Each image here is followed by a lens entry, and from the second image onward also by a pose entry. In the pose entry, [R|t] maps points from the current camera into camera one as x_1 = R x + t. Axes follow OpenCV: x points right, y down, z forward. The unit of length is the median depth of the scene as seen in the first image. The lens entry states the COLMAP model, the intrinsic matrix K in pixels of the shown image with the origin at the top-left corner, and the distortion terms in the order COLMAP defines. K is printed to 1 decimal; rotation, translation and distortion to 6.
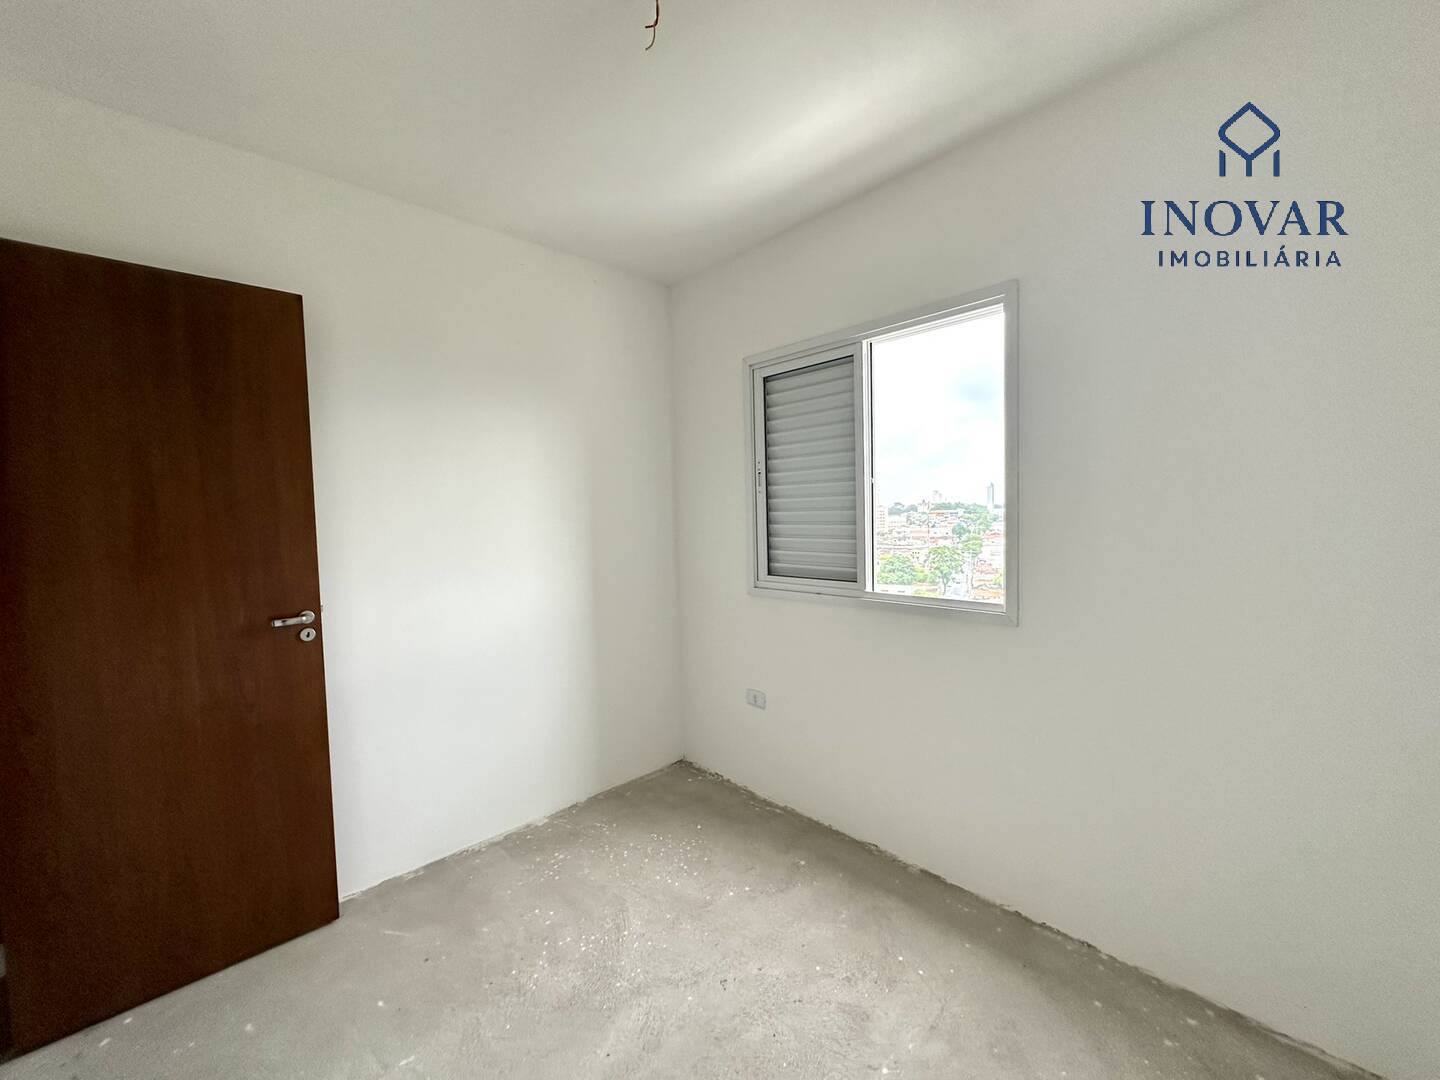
lens RADIAL K [[575.3, 0, 720.4], [0, 575.3, 537.9], [0, 0, 1]] dist [-0.004911, 0.001203]
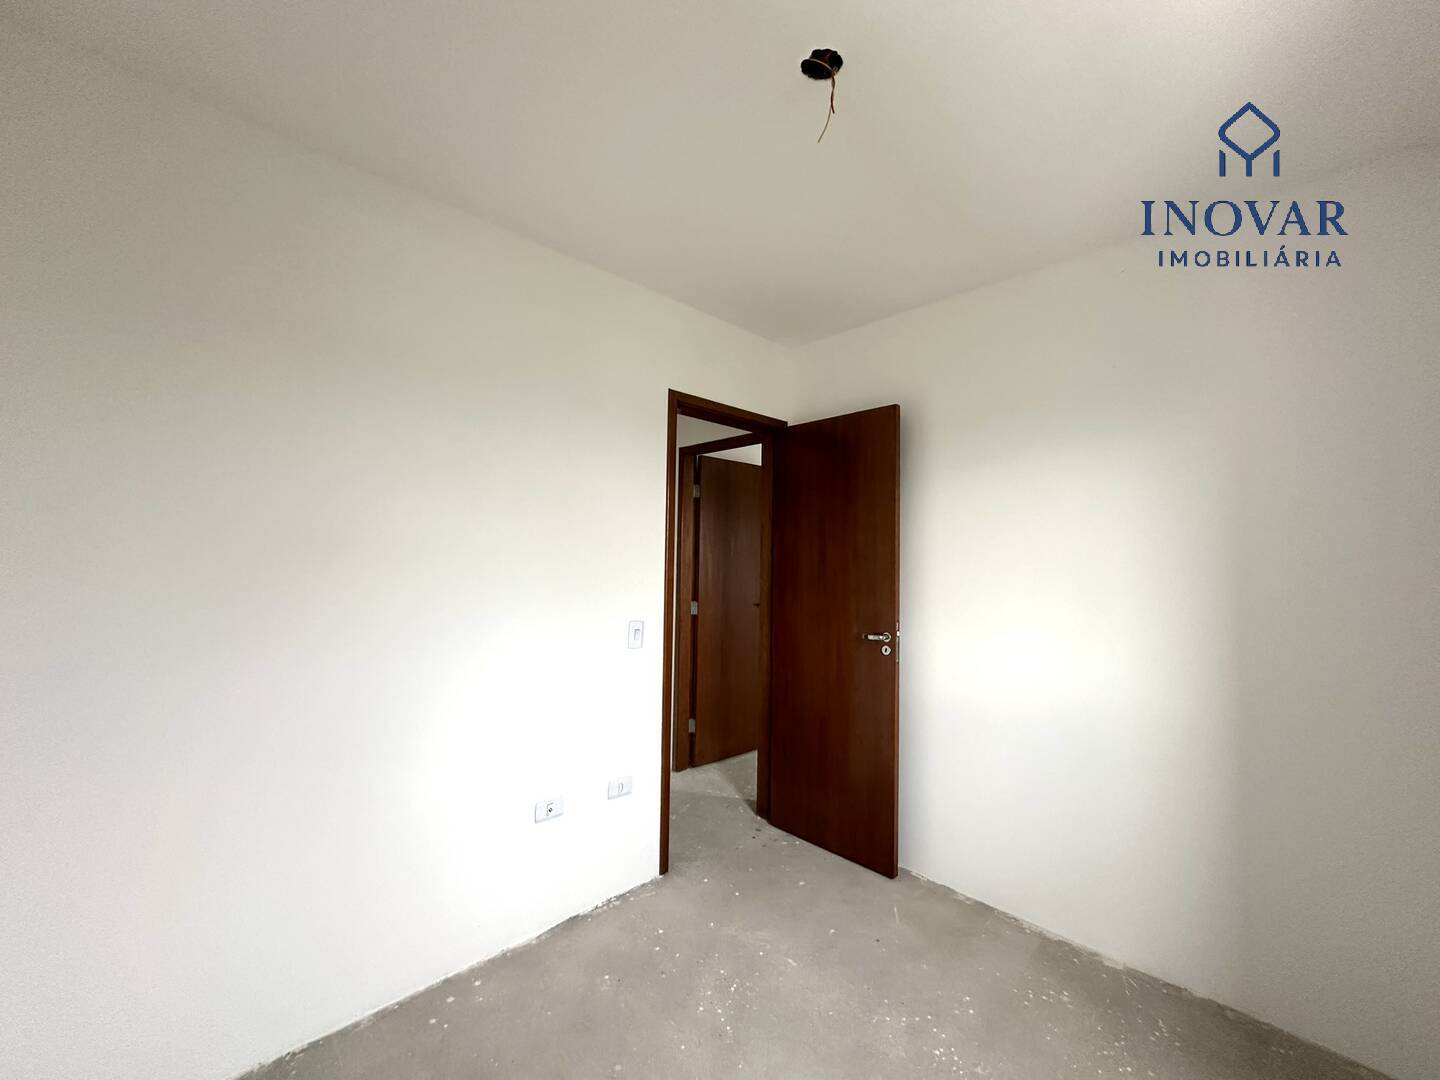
lens RADIAL K [[575.3, 0, 720.4], [0, 575.3, 537.9], [0, 0, 1]] dist [-0.004911, 0.001203]
pose [[0.007066, -0.014614, -0.999868, 0.509874], [-0.064185, 0.997825, -0.015037, -0.040498], [0.997913, 0.064283, 0.006113, 0.460782]]
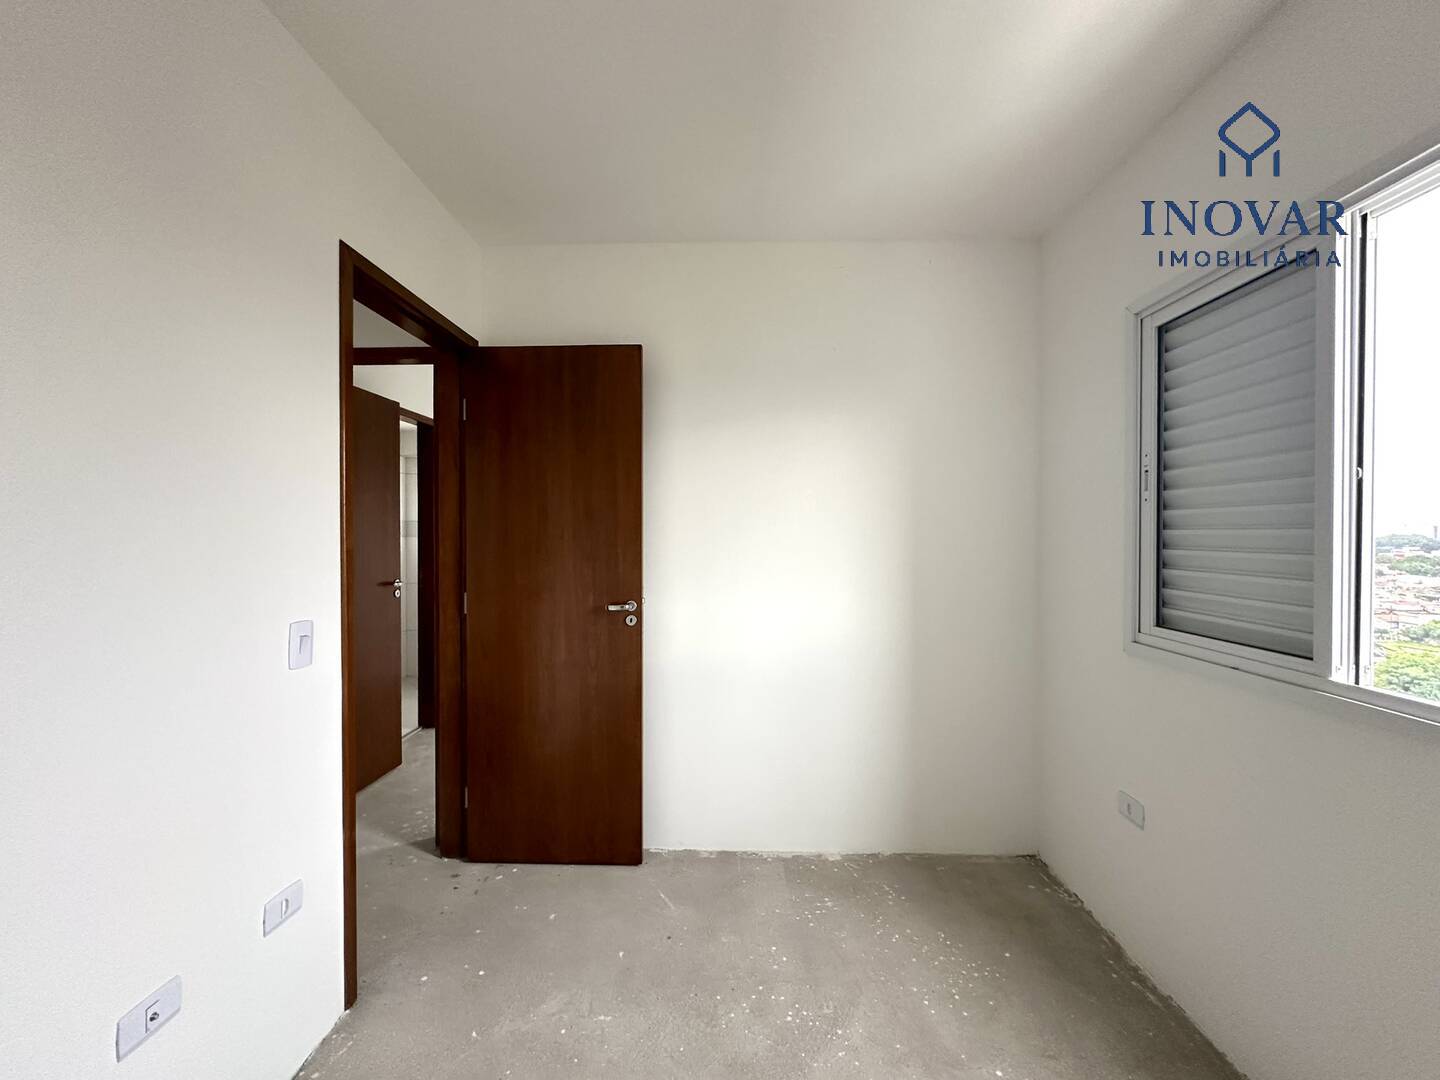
lens RADIAL K [[575.3, 0, 720.4], [0, 575.3, 537.9], [0, 0, 1]] dist [-0.004911, 0.001203]
pose [[0.703673, 0.030930, -0.709851, 0.219766], [-0.051993, 0.998615, -0.008028, -0.005267], [0.708619, 0.042556, 0.704306, 0.209738]]
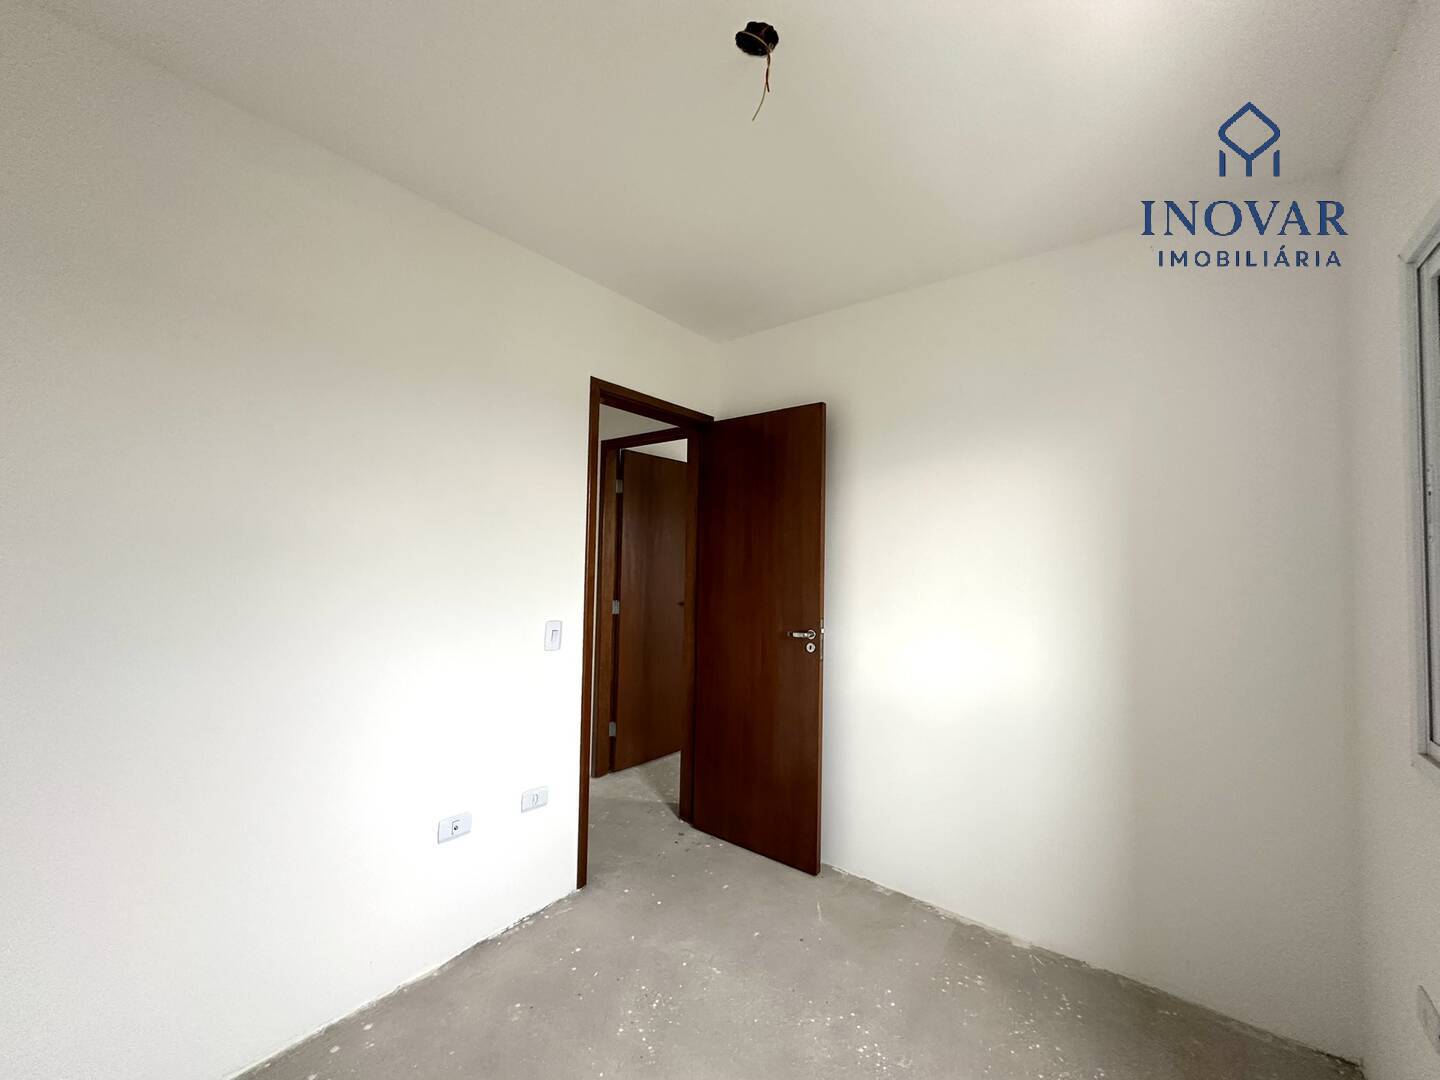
lens RADIAL K [[575.3, 0, 720.4], [0, 575.3, 537.9], [0, 0, 1]] dist [-0.004911, 0.001203]
pose [[0.141292, -0.012993, -0.989883, 0.477899], [-0.069921, 0.997286, -0.023071, -0.034879], [0.987496, 0.072473, 0.140000, 0.457813]]
